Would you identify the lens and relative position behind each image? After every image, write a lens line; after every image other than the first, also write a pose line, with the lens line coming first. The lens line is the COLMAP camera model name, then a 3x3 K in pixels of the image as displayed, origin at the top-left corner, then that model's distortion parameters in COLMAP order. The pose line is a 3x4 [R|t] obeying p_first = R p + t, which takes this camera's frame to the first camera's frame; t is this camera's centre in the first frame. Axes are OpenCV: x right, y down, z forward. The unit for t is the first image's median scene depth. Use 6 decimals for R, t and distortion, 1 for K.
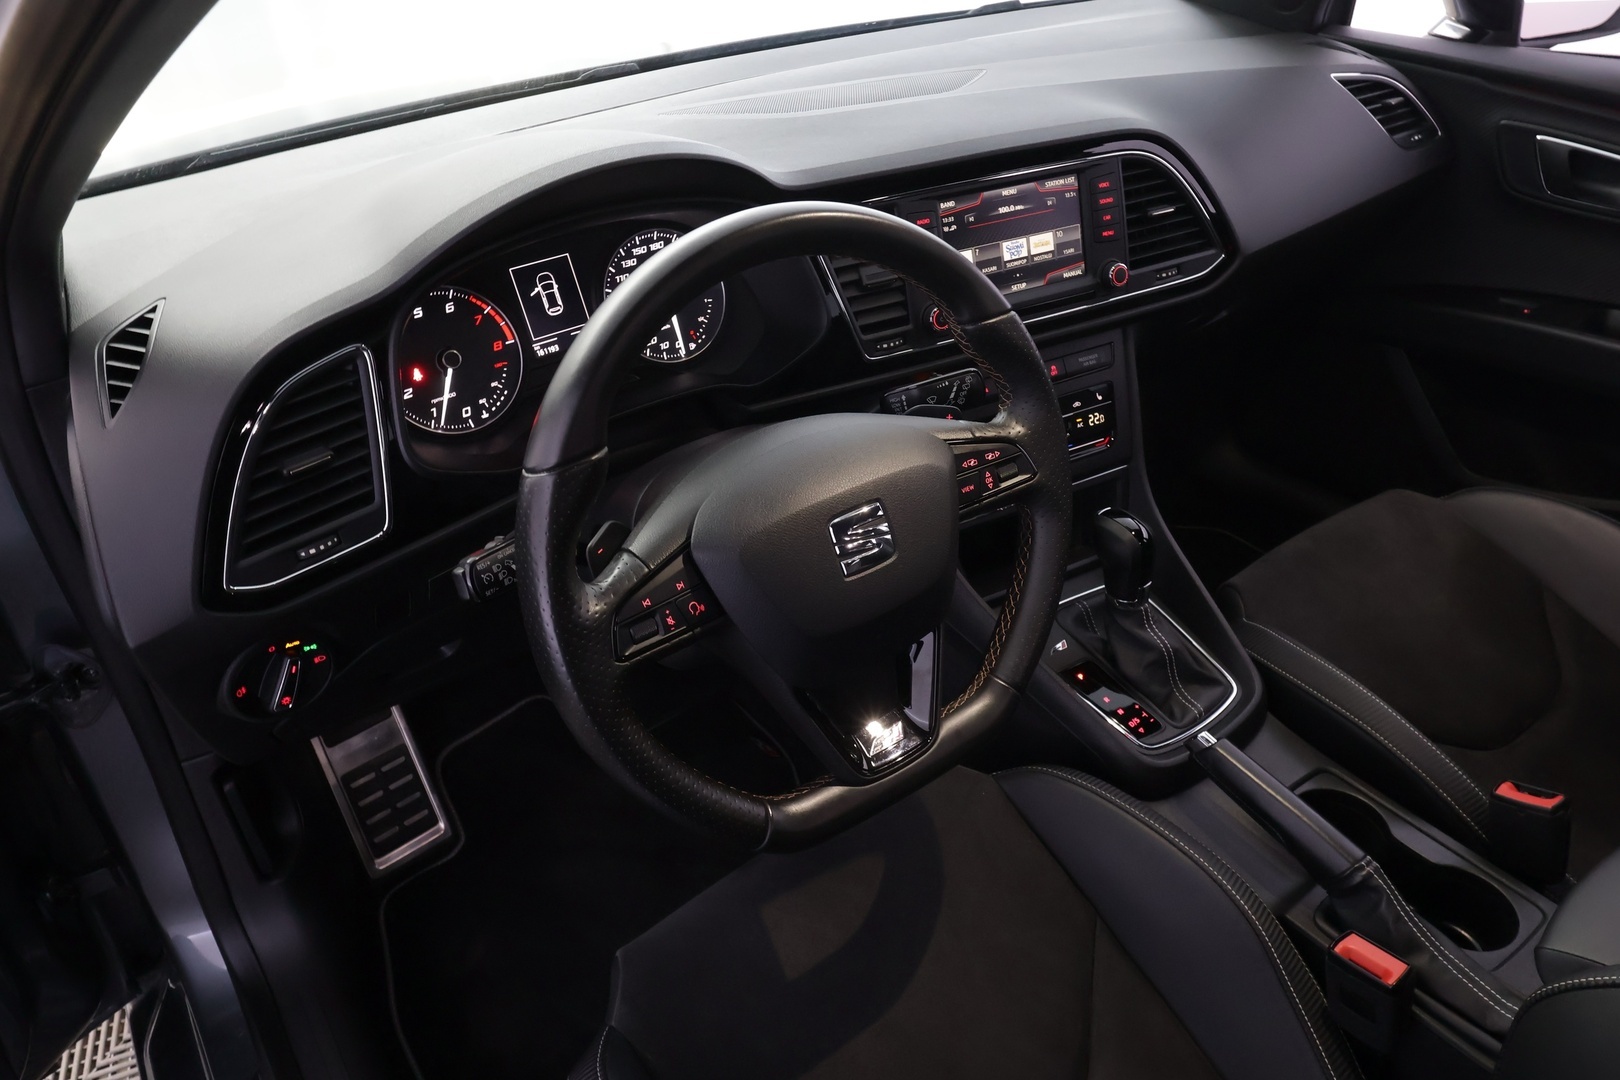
lens RADIAL K [[1145.7, 0, 810.0], [0, 1145.7, 540.0], [0, 0, 1]] dist [-0.001739, 0.007718]
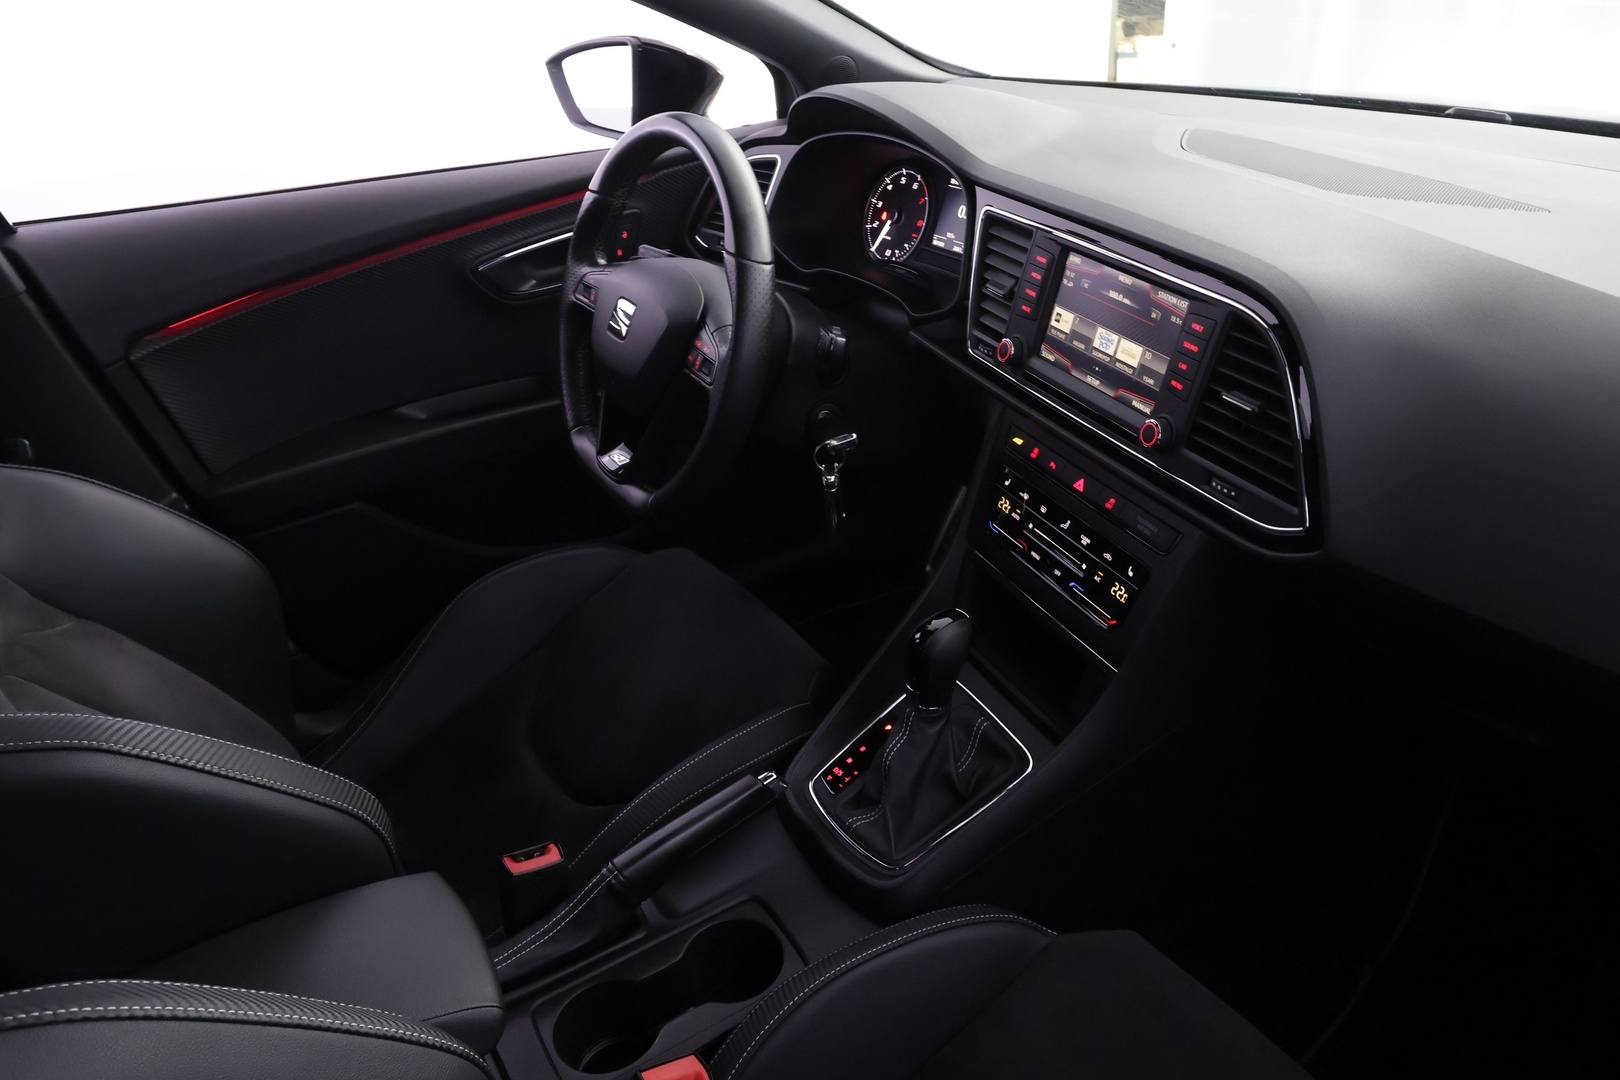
lens RADIAL K [[1166.2, 0, 810.0], [0, 1166.2, 540.0], [0, 0, 1]] dist [0.004782, 0.000223]
pose [[-0.080575, 0.520692, -0.849934, 1.017452], [-0.506476, 0.713032, 0.484837, -0.451682], [0.858481, 0.469537, 0.206266, 0.662107]]
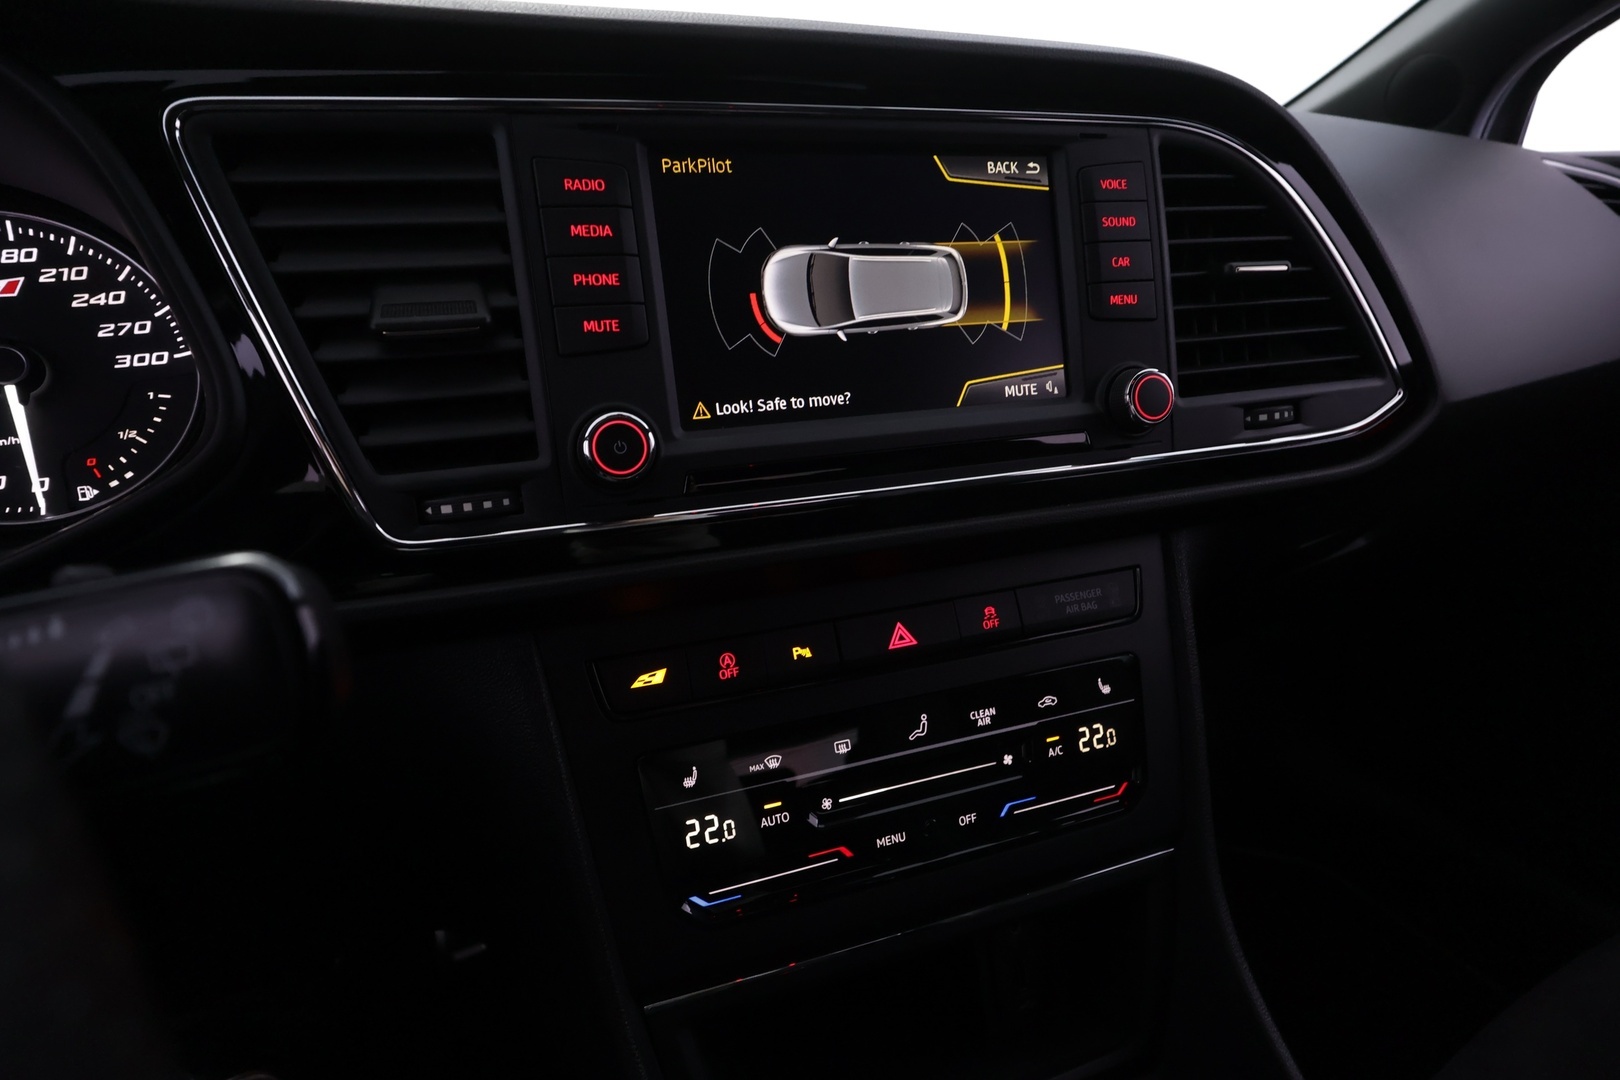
lens RADIAL K [[868.4, 0, 810.0], [0, 868.4, 540.0], [0, 0, 1]] dist [0.002546, -0.000063]
pose [[0.987395, 0.064153, -0.144691, 0.197877], [-0.094195, 0.972836, -0.211466, -0.105109], [0.127194, 0.222430, 0.966616, 0.696257]]
